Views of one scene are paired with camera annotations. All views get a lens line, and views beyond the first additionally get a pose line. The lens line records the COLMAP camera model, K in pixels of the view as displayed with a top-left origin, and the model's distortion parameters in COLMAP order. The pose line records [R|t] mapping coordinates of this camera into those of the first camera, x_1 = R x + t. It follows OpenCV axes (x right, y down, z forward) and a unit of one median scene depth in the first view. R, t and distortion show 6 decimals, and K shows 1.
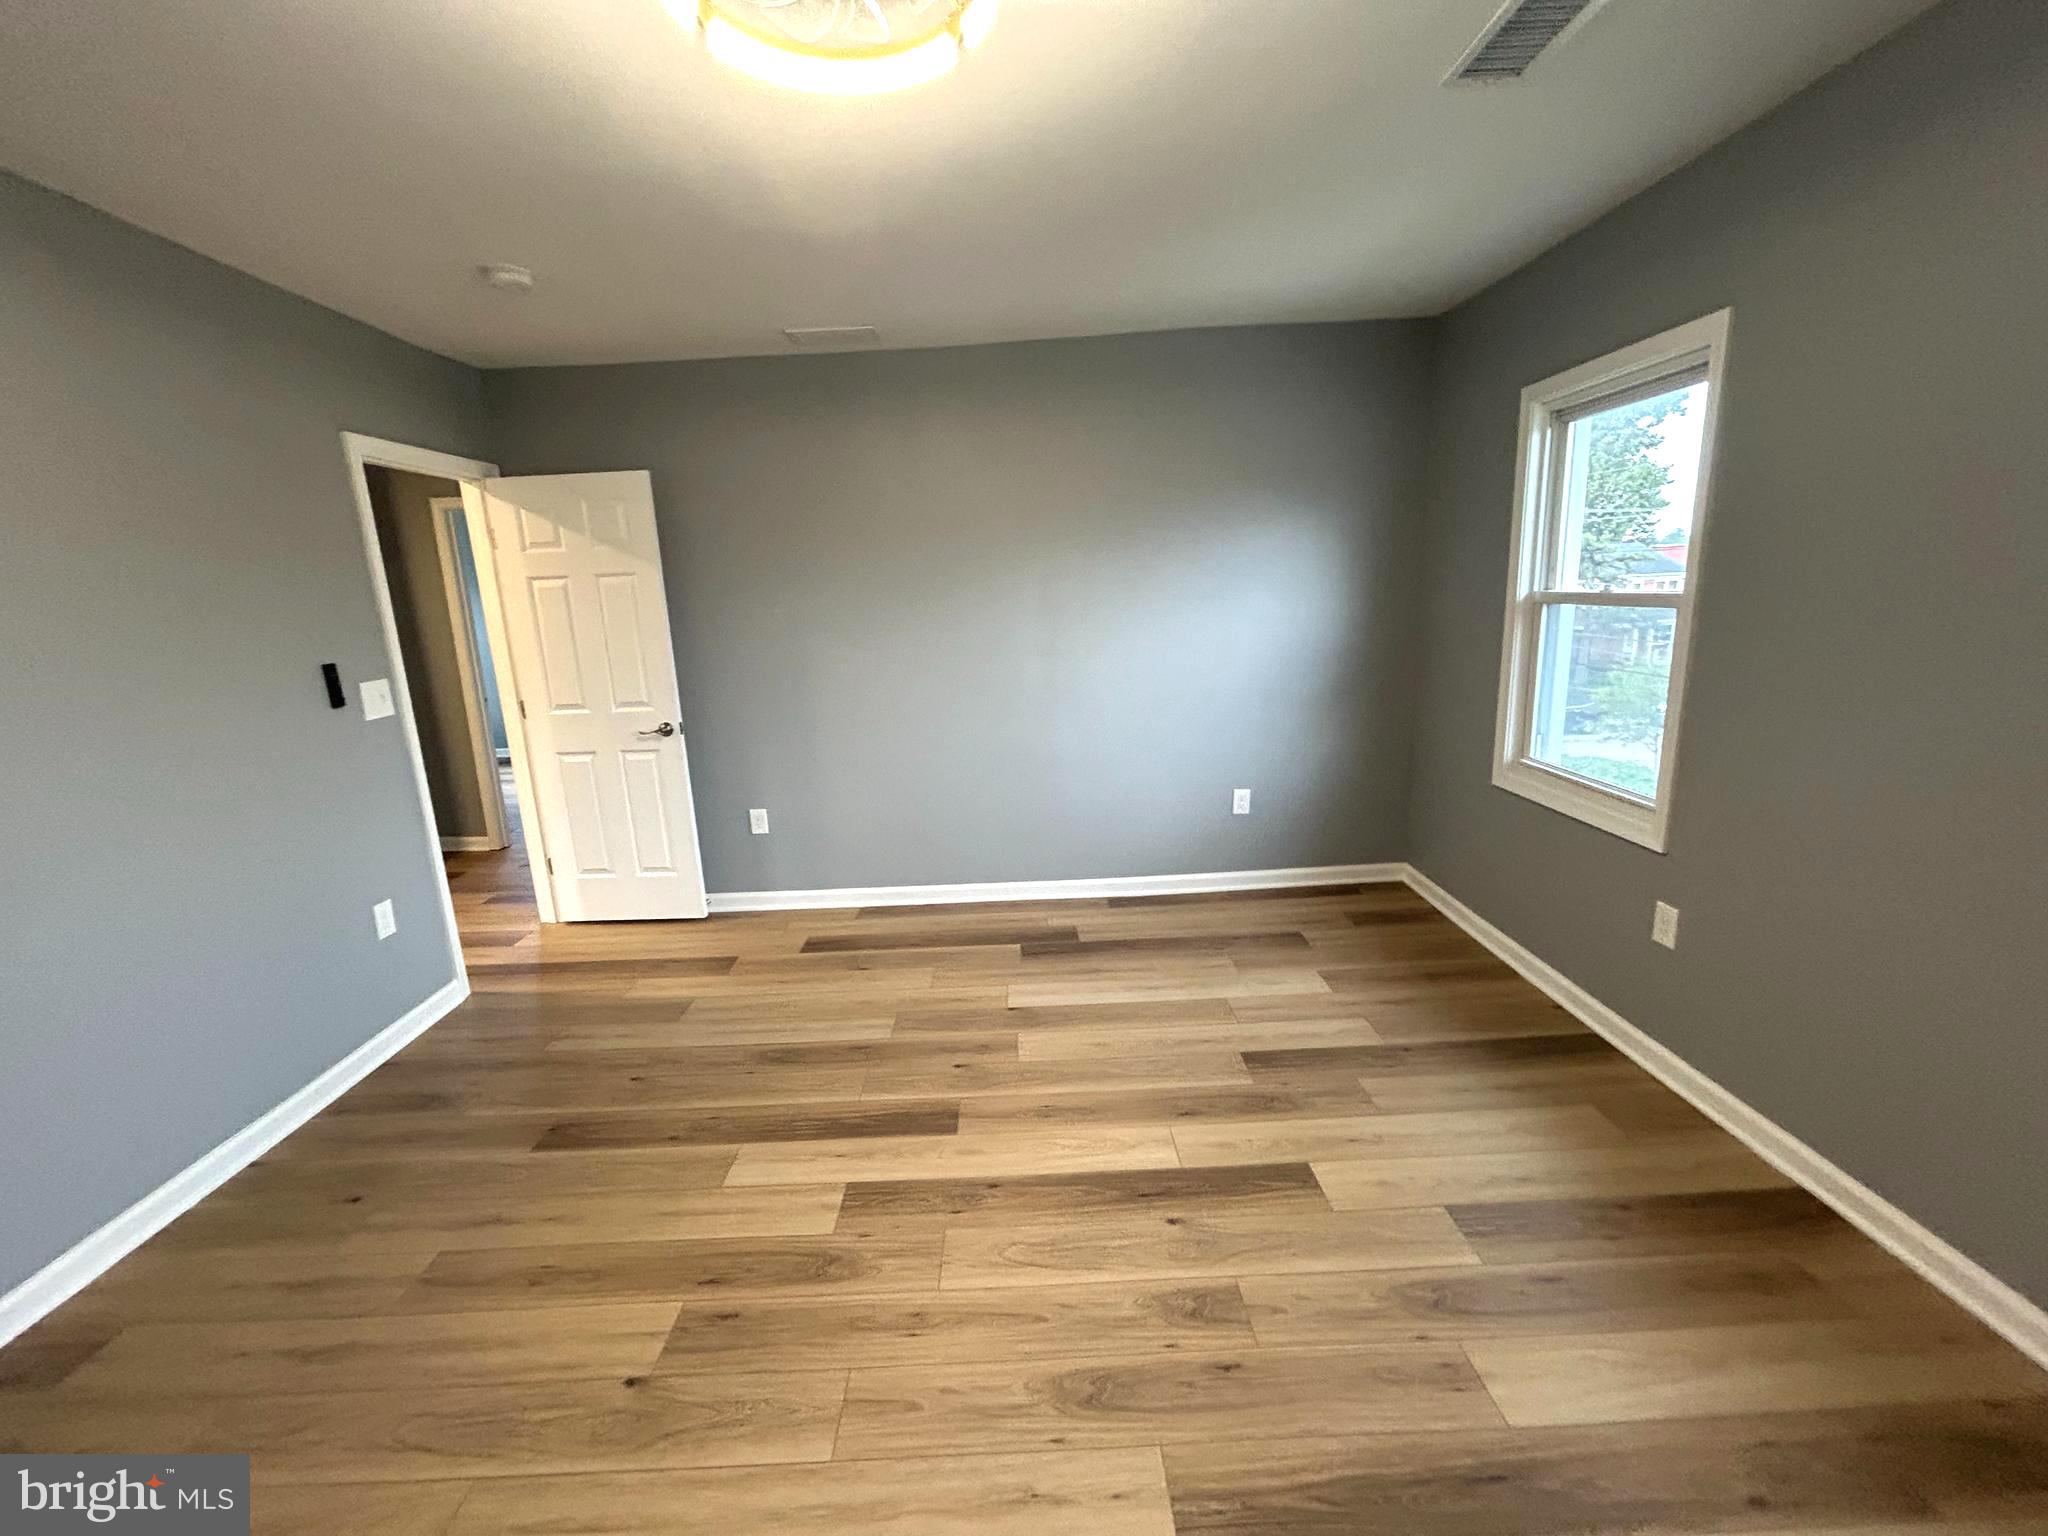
lens RADIAL K [[828.0, 0, 1030.0], [0, 828.0, 763.4], [0, 0, 1]] dist [0.002085, 0.000409]
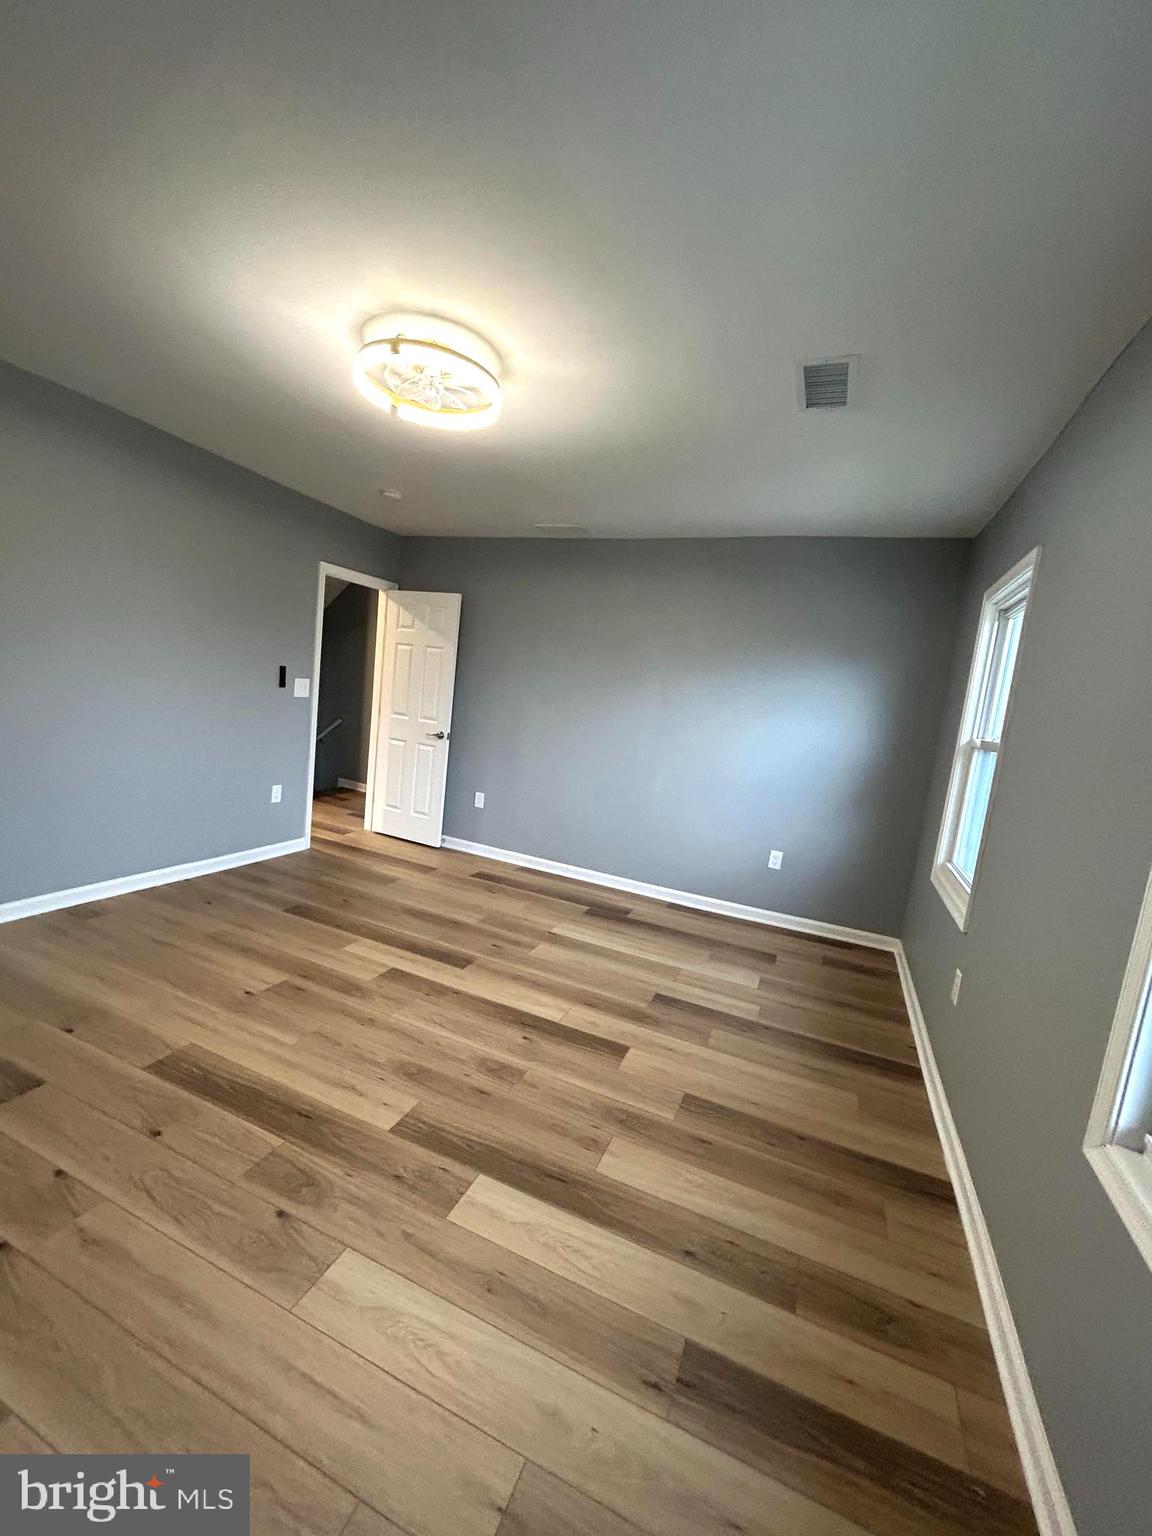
lens RADIAL K [[621.0, 0, 582.1], [0, 621.0, 771.3], [0, 0, 1]] dist [0.002085, 0.000409]
pose [[0.908146, 0.195743, -0.370074, 0.447375], [-0.230031, 0.971876, -0.050434, 0.040544], [0.349794, 0.130930, 0.927632, -0.149377]]
